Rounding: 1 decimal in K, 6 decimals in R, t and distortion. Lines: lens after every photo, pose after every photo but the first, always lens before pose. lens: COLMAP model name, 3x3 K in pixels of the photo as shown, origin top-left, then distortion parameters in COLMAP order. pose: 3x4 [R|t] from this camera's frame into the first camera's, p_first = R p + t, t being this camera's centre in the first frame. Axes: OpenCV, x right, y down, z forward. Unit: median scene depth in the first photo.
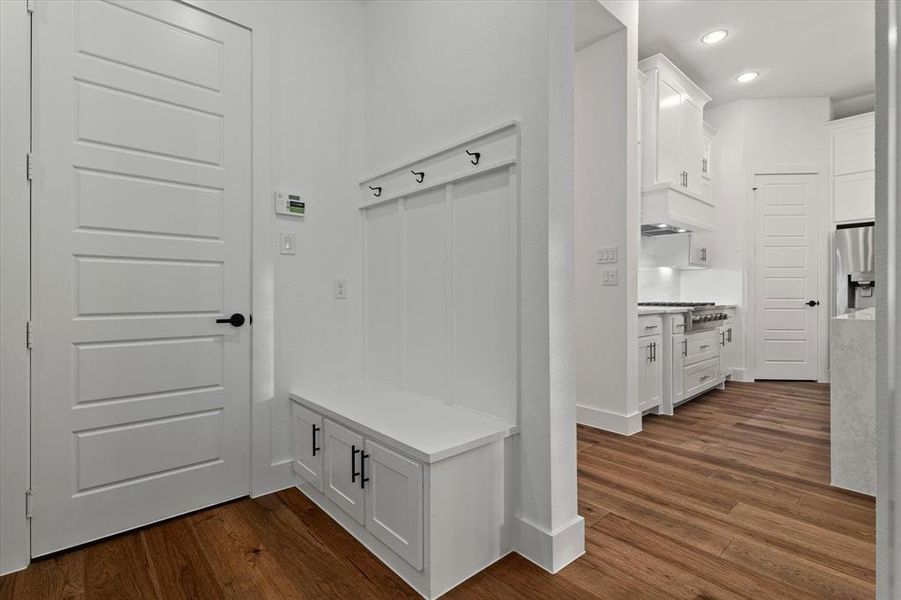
lens RADIAL K [[419.8, 0, 450.5], [0, 419.8, 300.0], [0, 0, 1]] dist [0.002874, 0.000208]
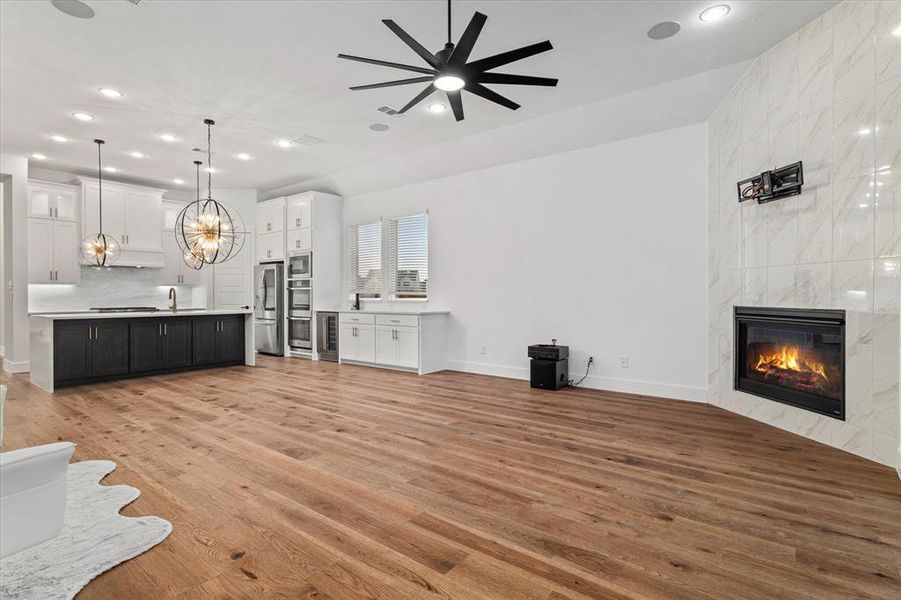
lens RADIAL K [[442.2, 0, 450.5], [0, 442.2, 300.0], [0, 0, 1]] dist [-0.000766, -0.000354]
pose [[0.984464, -0.001208, 0.175582, 1.512327], [0.000991, 0.999999, 0.001326, -0.025537], [-0.175583, -0.001131, 0.984464, -1.055533]]
